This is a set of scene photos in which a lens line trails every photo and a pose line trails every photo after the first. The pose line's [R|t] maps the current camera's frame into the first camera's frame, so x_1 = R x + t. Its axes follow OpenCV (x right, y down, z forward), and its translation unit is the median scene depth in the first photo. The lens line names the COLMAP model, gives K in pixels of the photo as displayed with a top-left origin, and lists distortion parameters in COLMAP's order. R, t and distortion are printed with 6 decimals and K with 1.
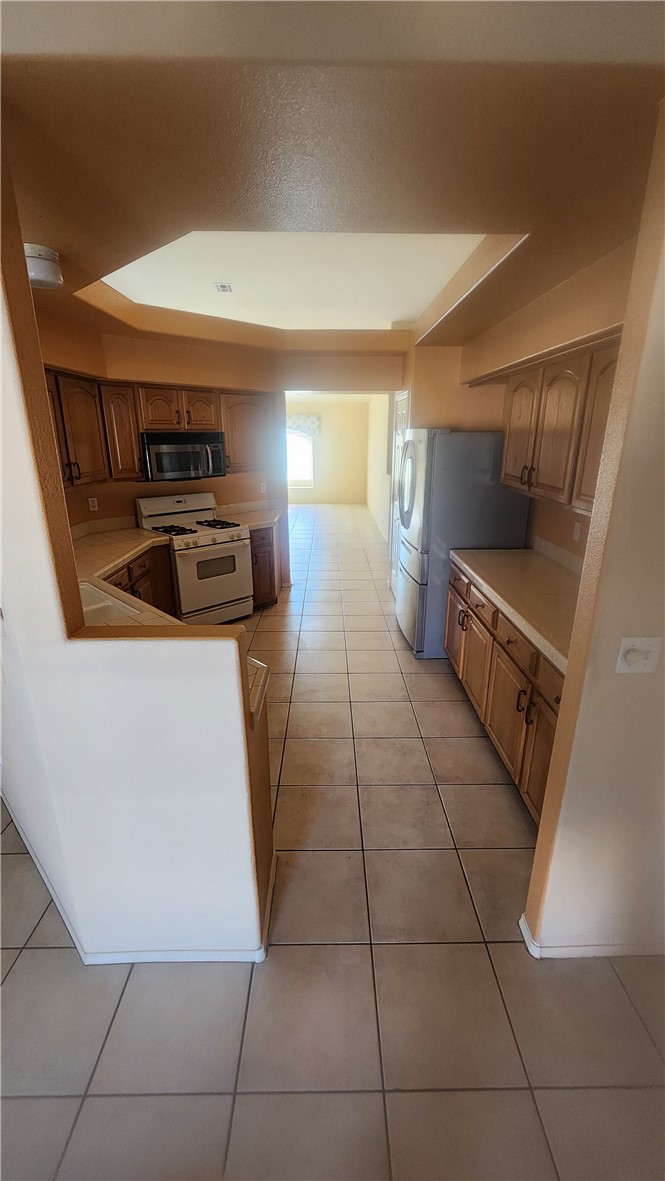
lens RADIAL K [[486.0, 0, 336.7], [0, 486.0, 597.3], [0, 0, 1]] dist [-0.001342, -0.000354]
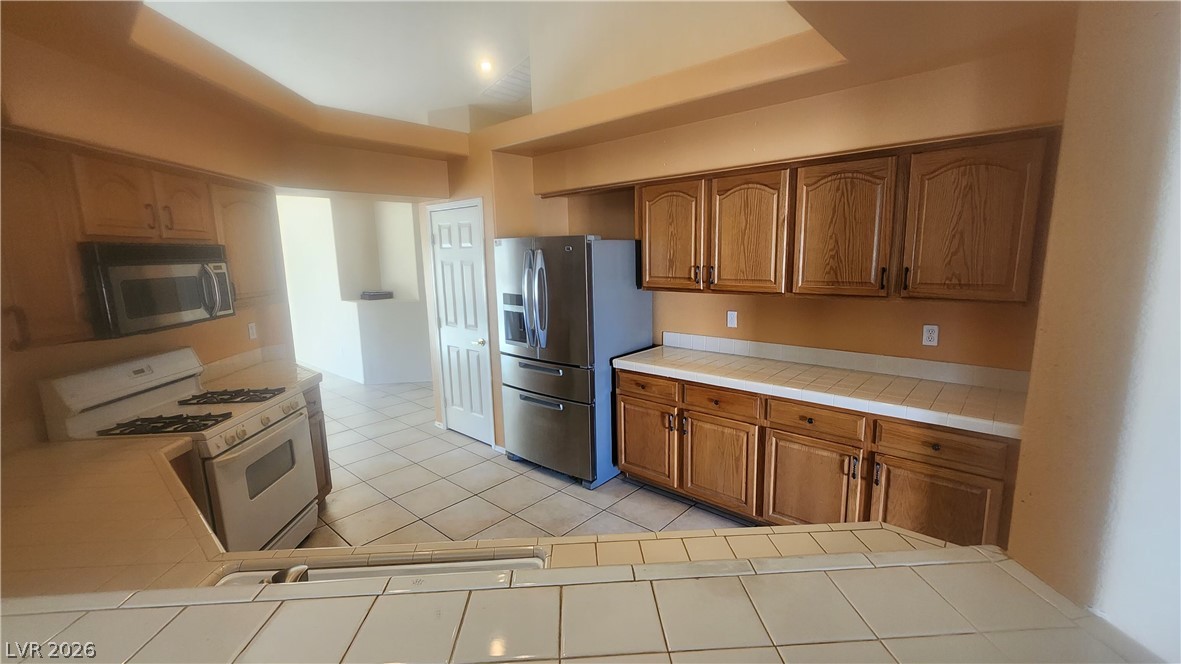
lens RADIAL K [[486.0, 0, 590.5], [0, 486.0, 332.0], [0, 0, 1]] dist [-0.001342, -0.000354]
pose [[0.680536, -0.134858, 0.720197, -0.381203], [0.259229, 0.963659, -0.064506, -0.081039], [-0.685325, 0.230595, 0.690764, 0.305998]]
